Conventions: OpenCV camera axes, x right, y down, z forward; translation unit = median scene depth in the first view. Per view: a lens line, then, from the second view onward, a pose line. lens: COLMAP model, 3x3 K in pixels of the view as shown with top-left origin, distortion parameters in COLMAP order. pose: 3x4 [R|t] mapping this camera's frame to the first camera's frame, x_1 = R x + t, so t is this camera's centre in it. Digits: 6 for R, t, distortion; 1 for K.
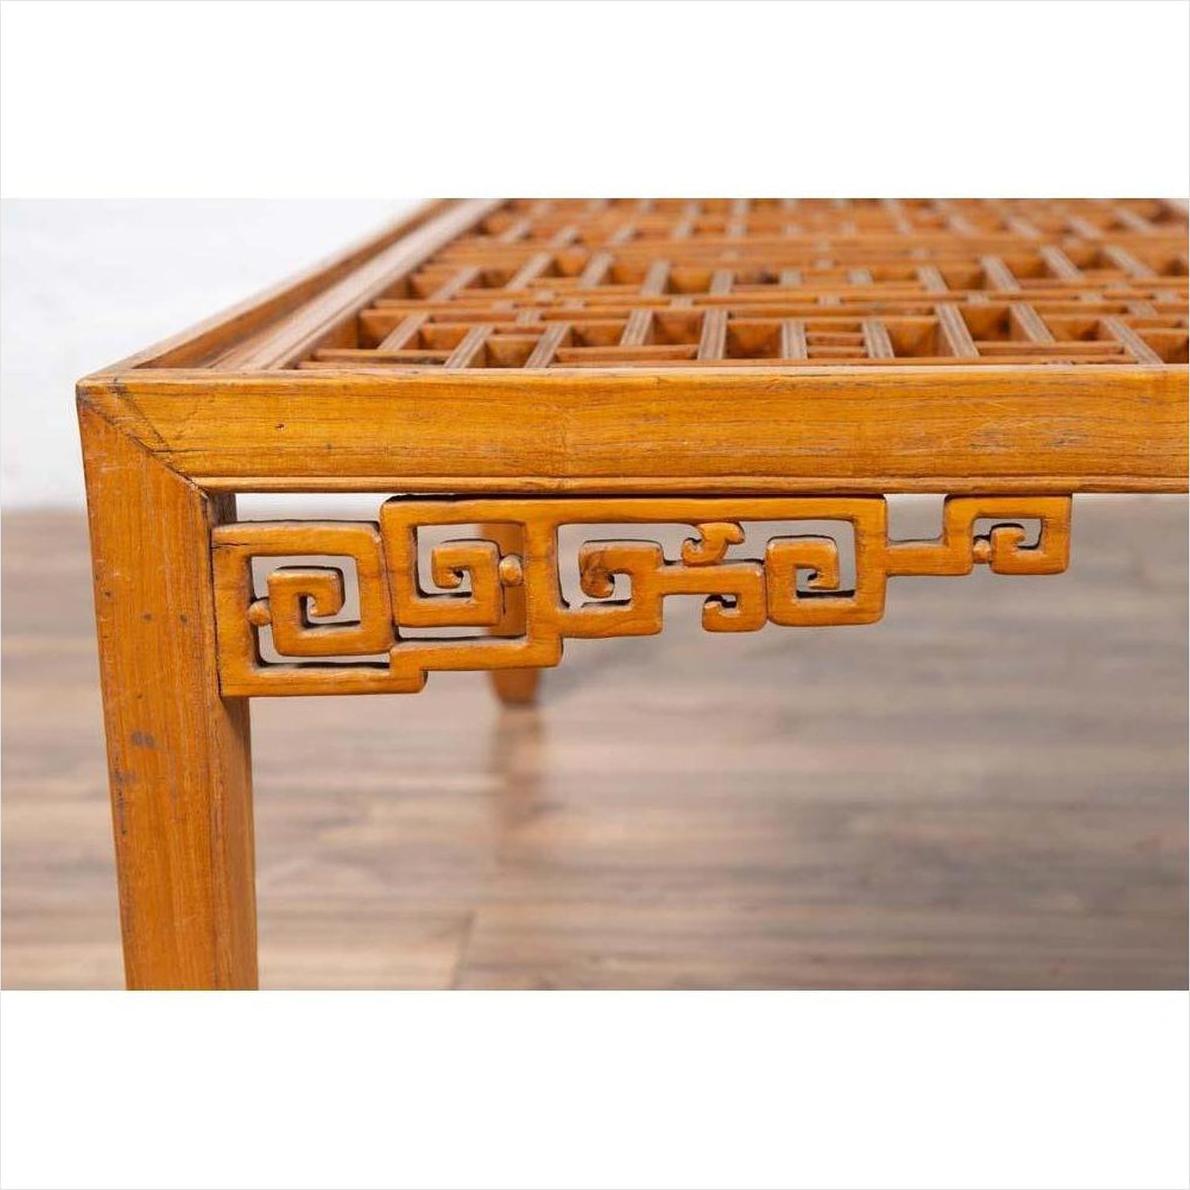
lens RADIAL K [[2426.5, 0, 594.9], [0, 2426.5, 710.3], [0, 0, 1]] dist [0.001579, 0.013683]
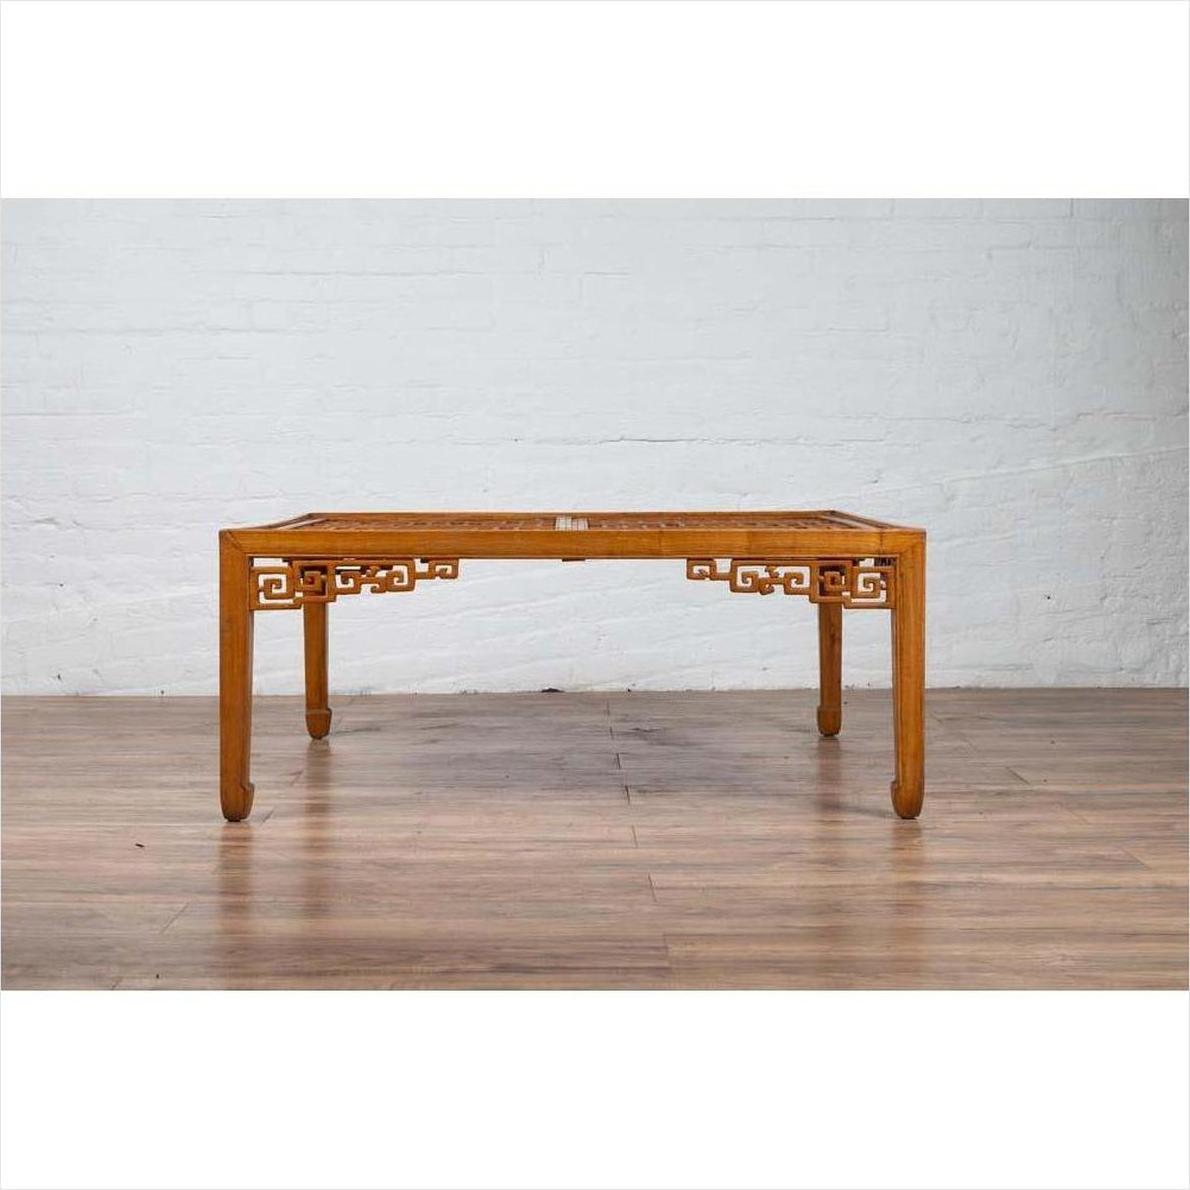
lens RADIAL K [[2341.3, 0, 594.1], [0, 2341.3, 475.2], [0, 0, 1]] dist [0.047273, 0.181929]
pose [[0.996148, 0.018634, 0.085682, 0.067953], [0.005822, 0.960946, -0.276673, 0.763242], [-0.087491, 0.276106, 0.957137, -2.515276]]
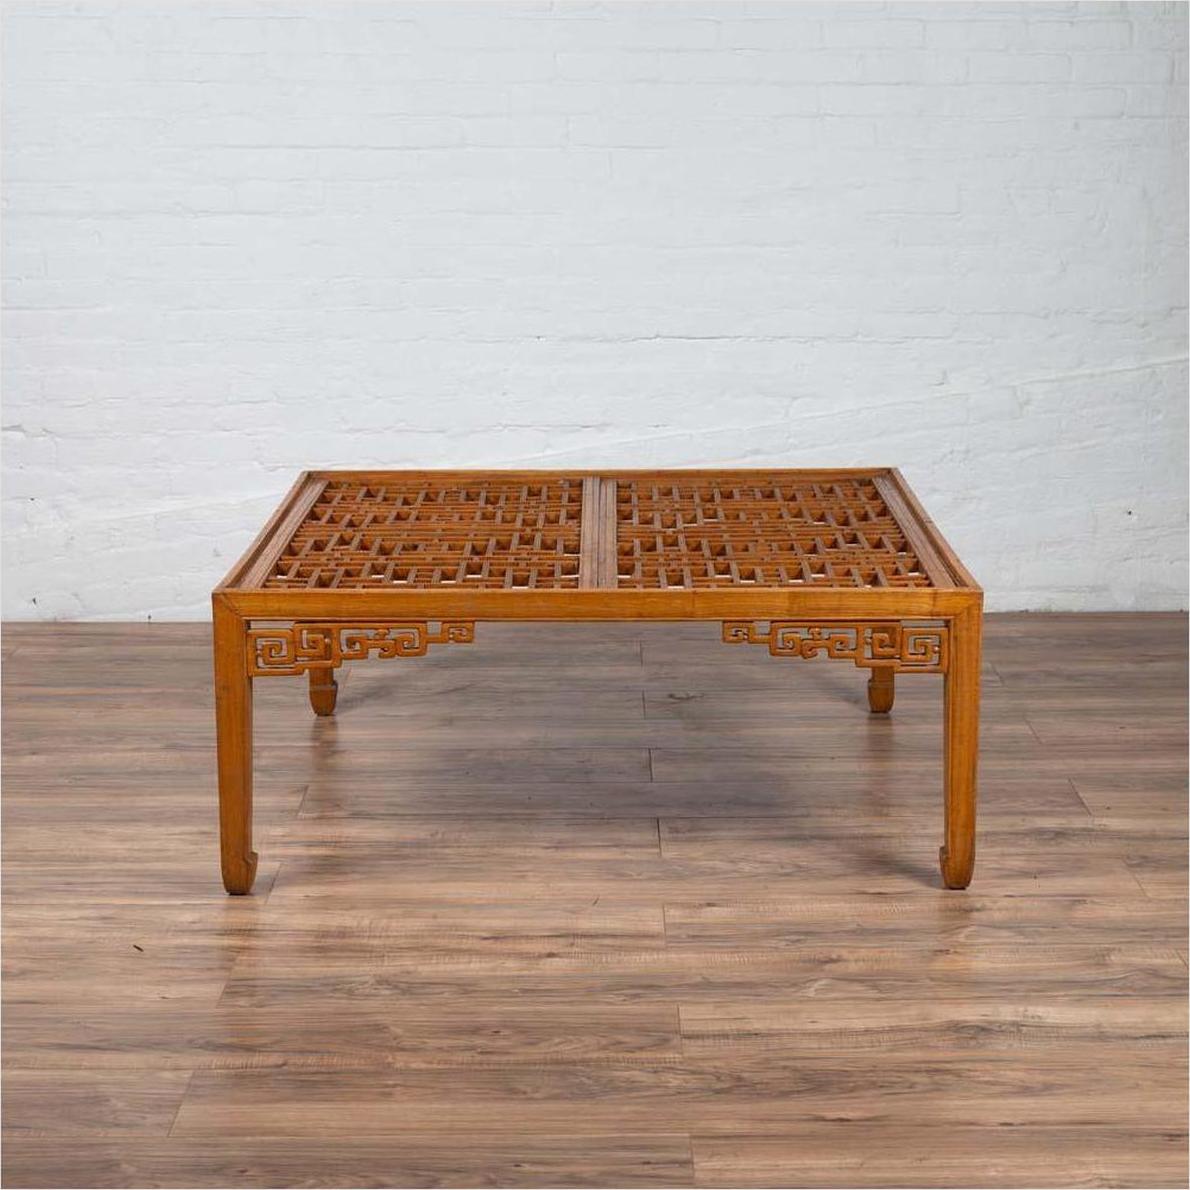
lens RADIAL K [[2689.8, 0, 657.7], [0, 2689.8, 591.7], [0, 0, 1]] dist [0.073984, -0.086197]
pose [[0.995346, 0.002570, 0.096329, 0.063256], [0.006415, 0.995660, -0.092849, 0.224363], [-0.096149, 0.093035, 0.991010, -2.798595]]
